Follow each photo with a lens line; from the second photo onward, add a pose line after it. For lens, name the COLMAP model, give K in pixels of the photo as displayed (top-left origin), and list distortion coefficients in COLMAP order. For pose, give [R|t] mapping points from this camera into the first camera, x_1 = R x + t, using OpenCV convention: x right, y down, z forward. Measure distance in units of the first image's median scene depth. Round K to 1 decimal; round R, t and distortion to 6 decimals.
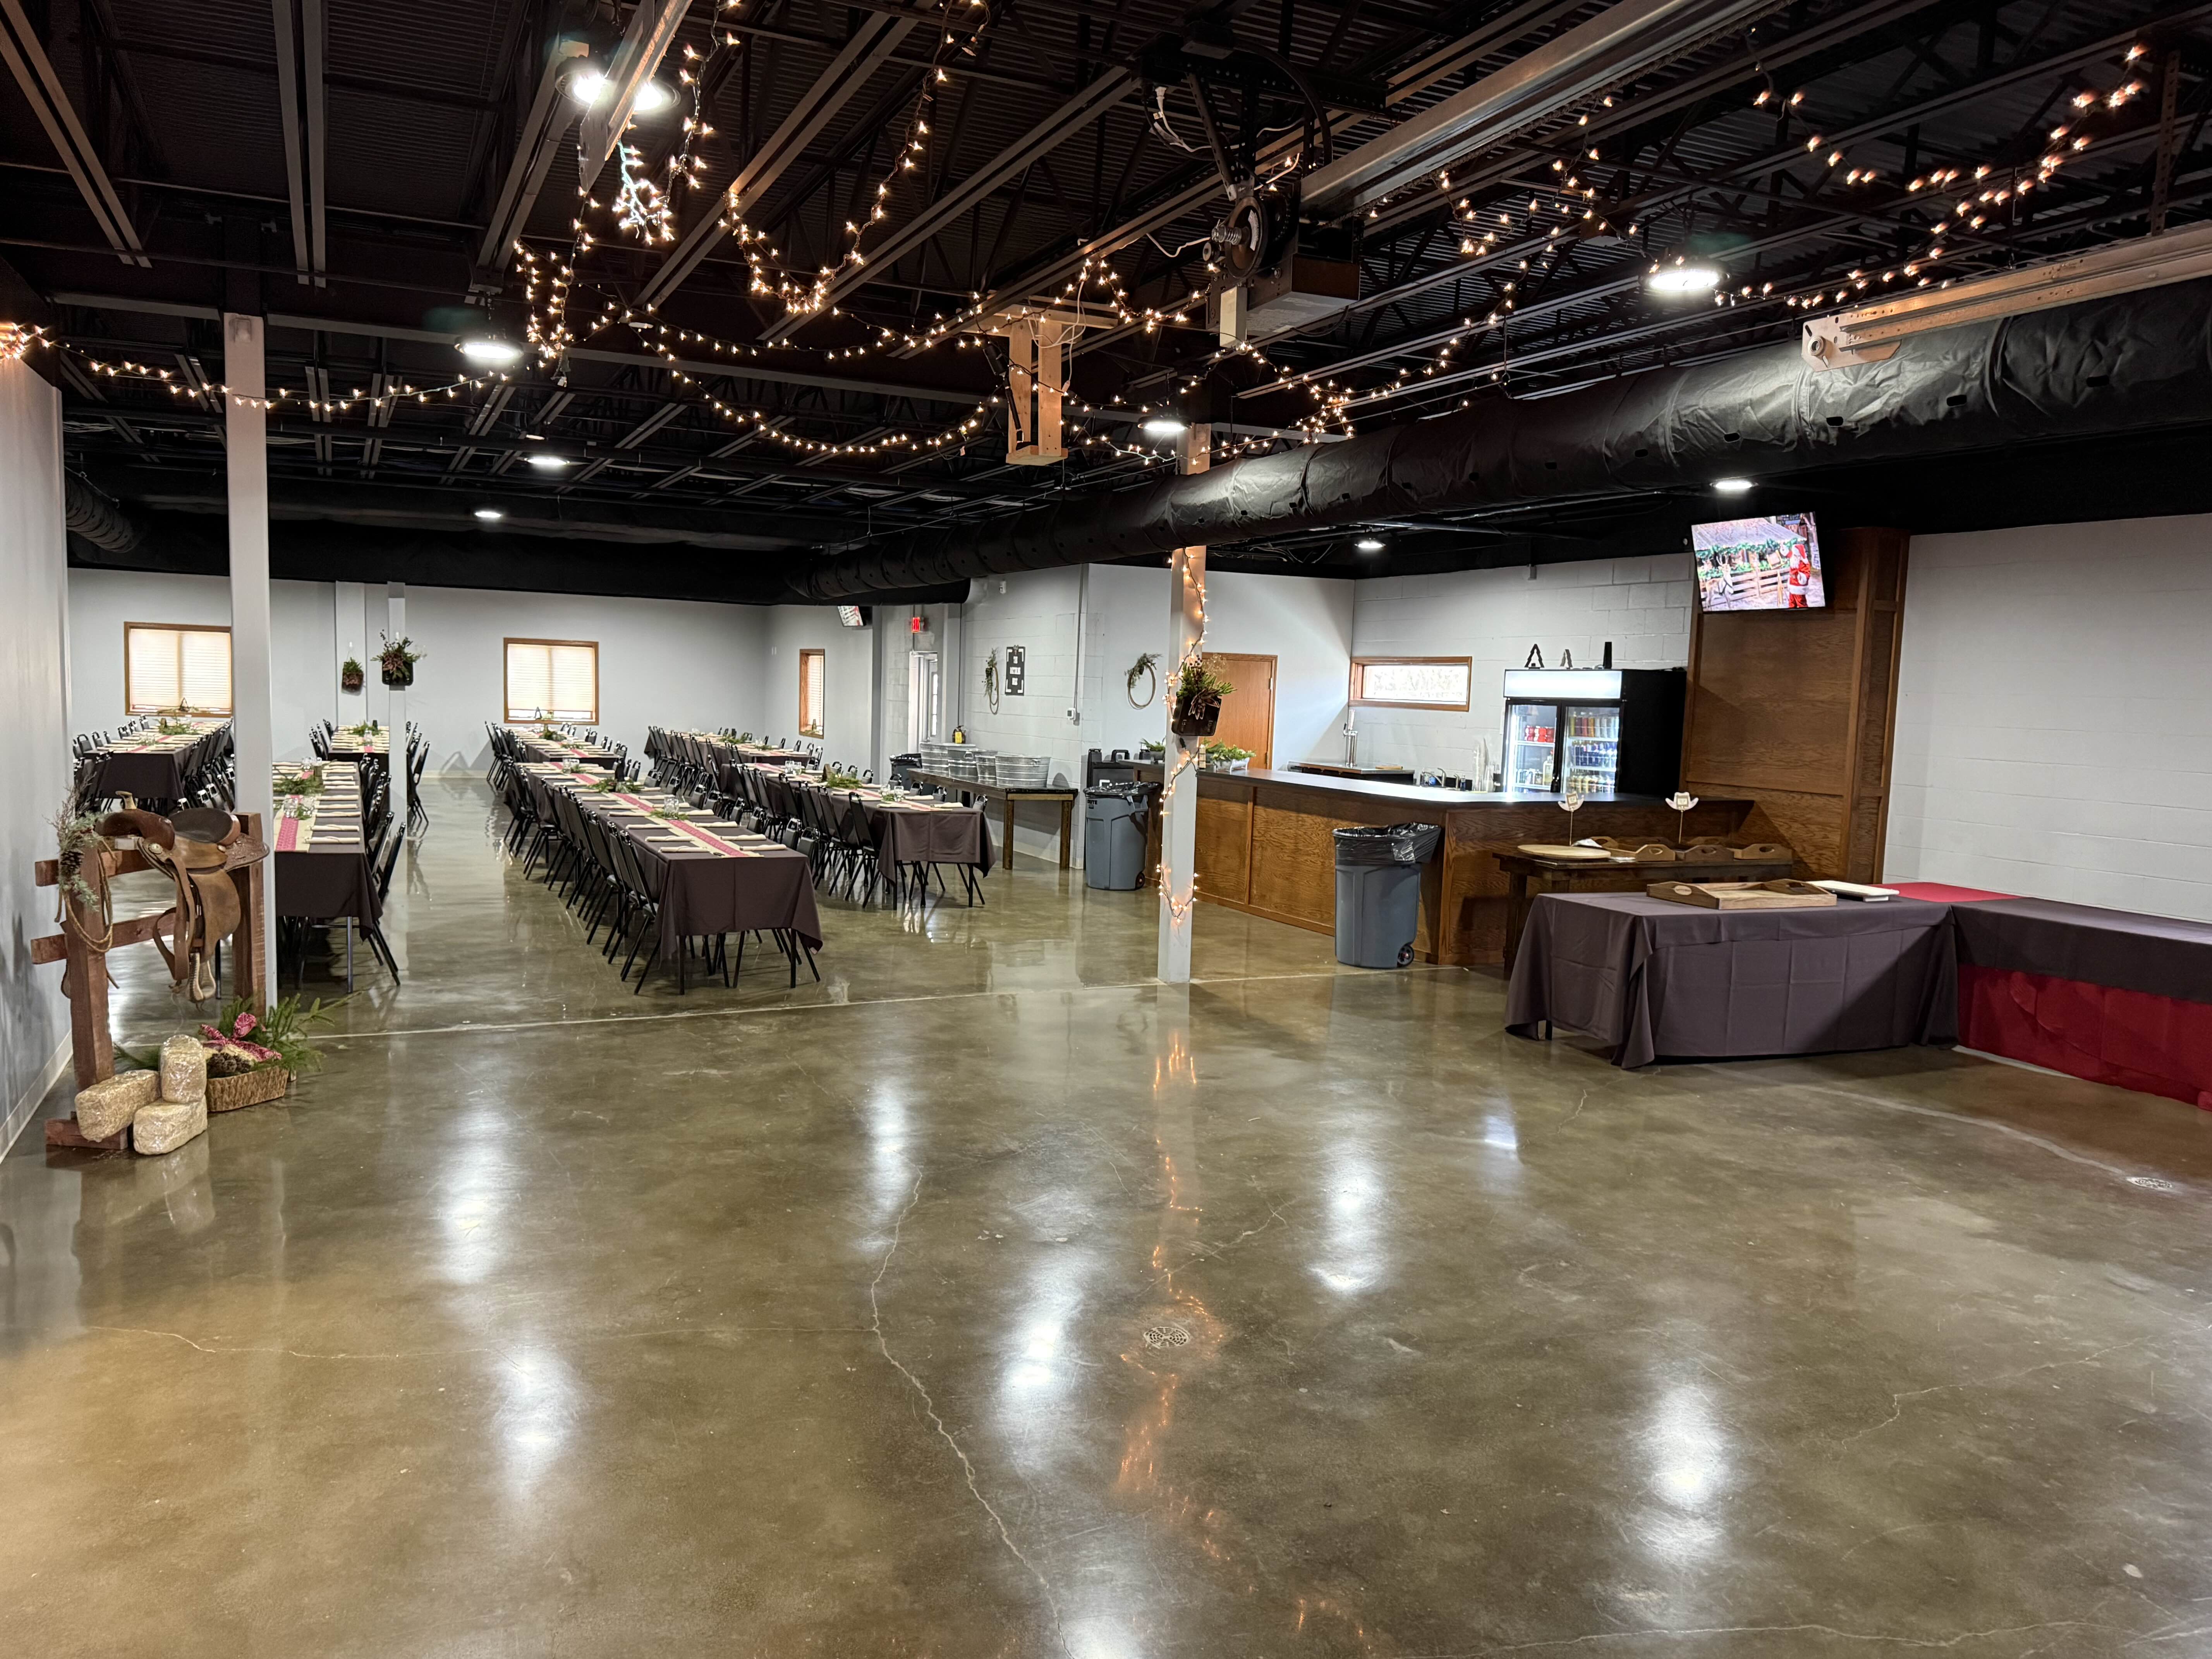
lens RADIAL K [[1521.0, 0, 1106.0], [0, 1521.0, 829.5], [0, 0, 1]] dist [0.082287, -0.110480]
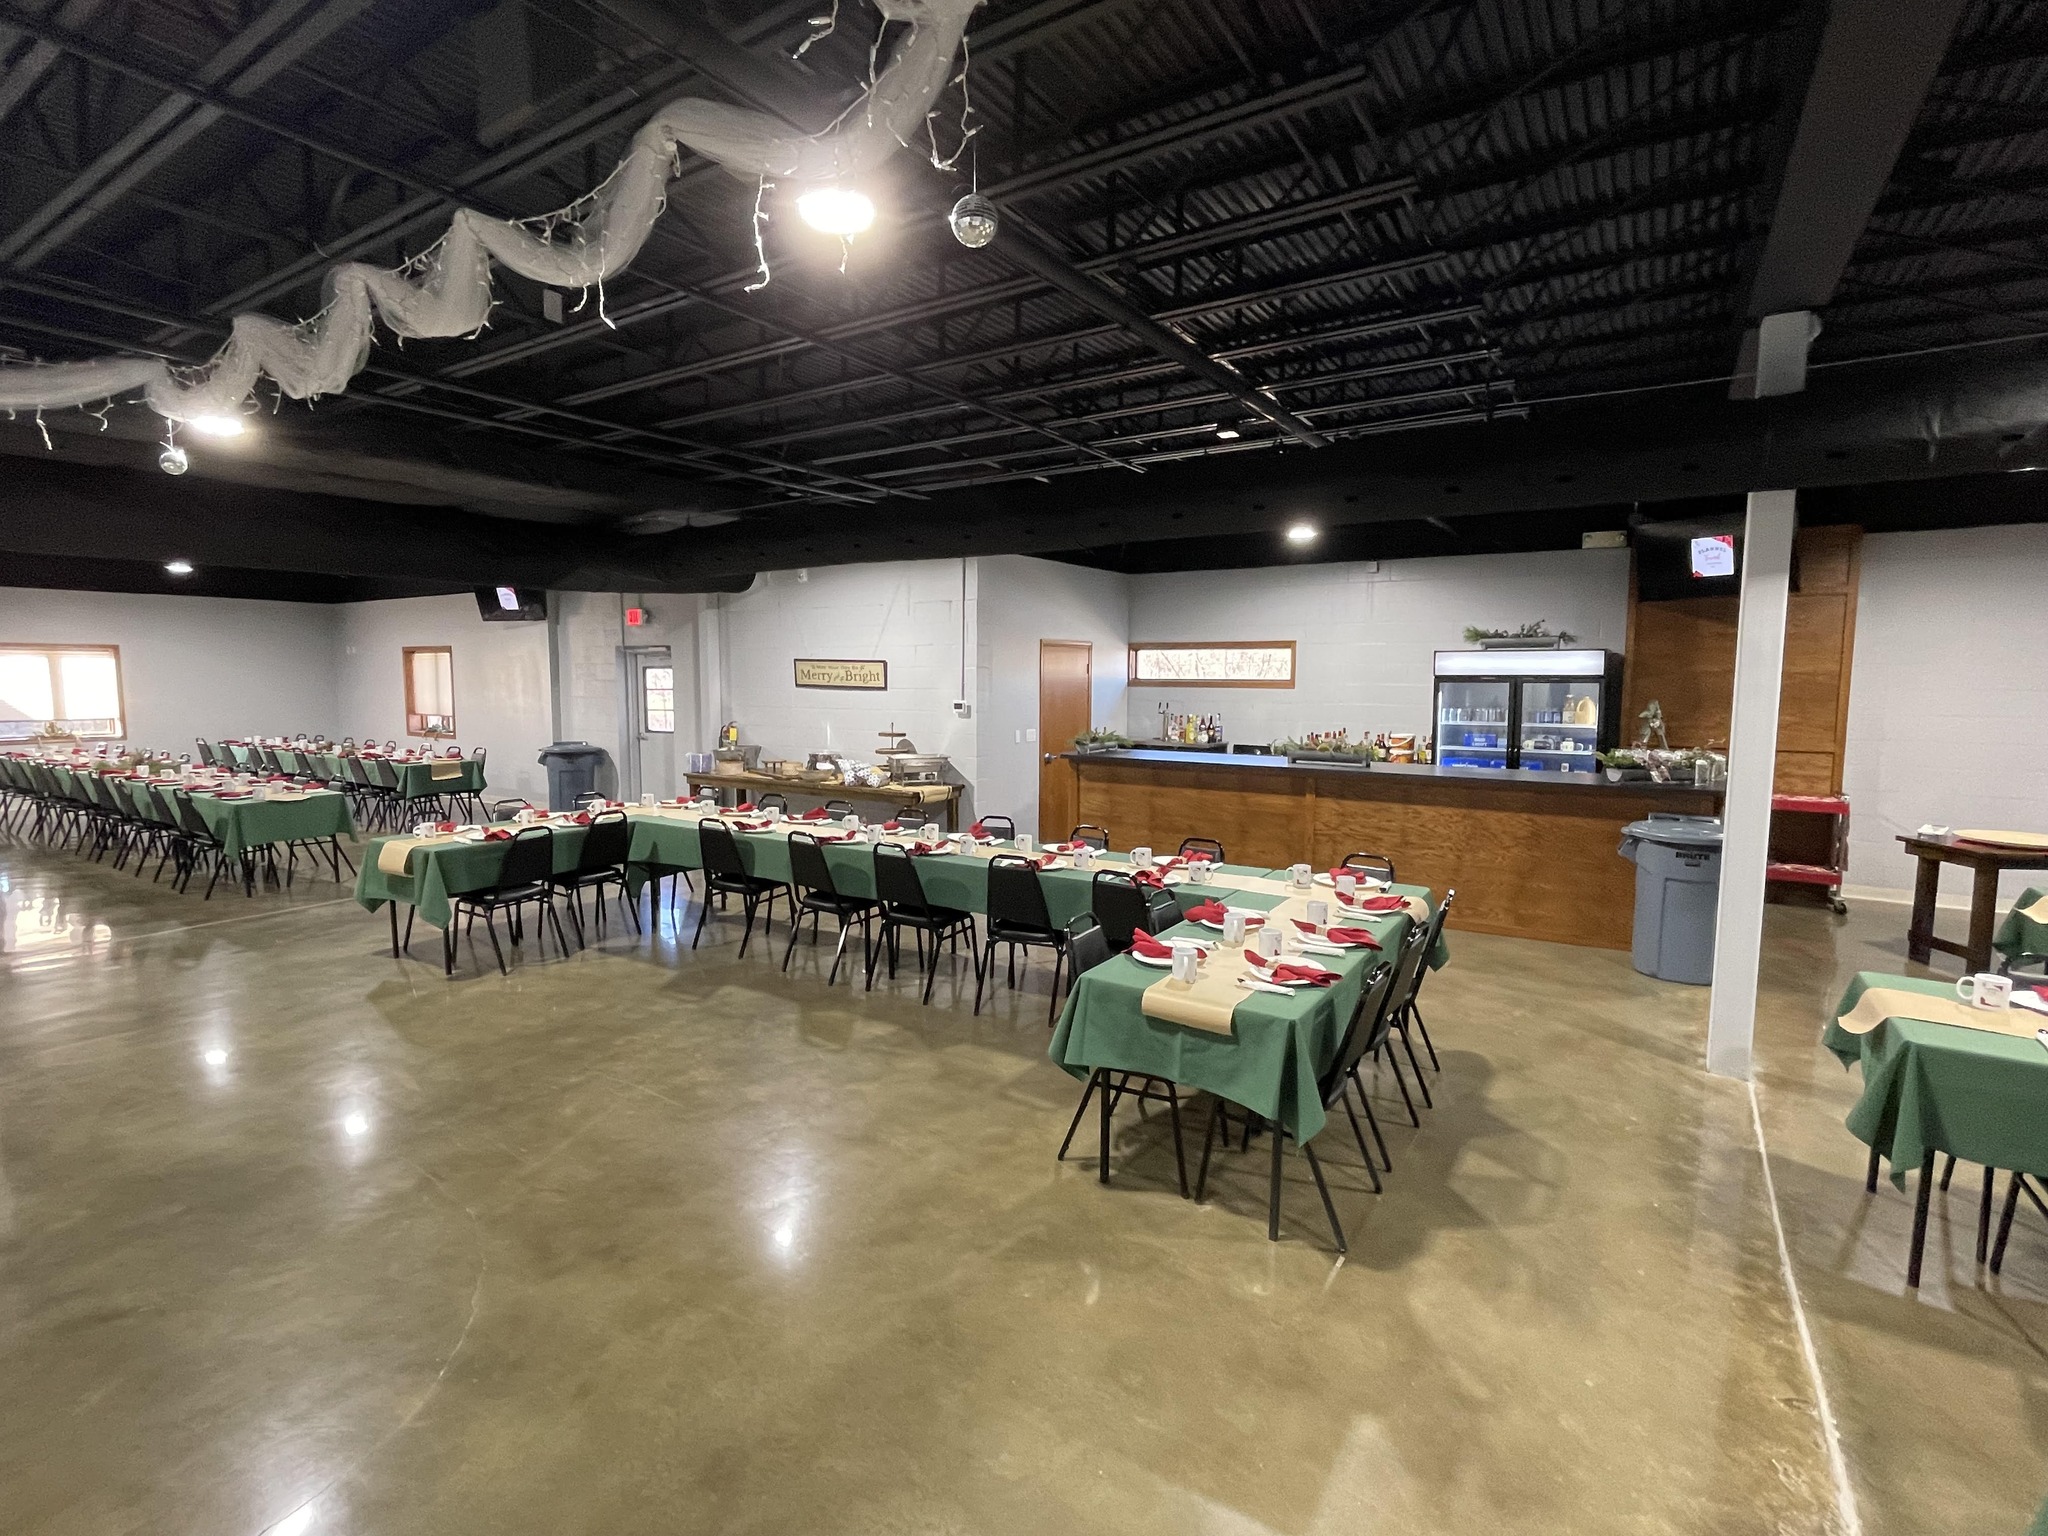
lens RADIAL K [[856.5, 0, 1028.5], [0, 856.5, 741.5], [0, 0, 1]] dist [-0.002051, -0.000076]
pose [[0.849558, -0.086041, 0.520432, -1.108537], [0.080802, 0.996191, 0.032794, -0.301140], [-0.521271, 0.014191, 0.853273, 2.237006]]
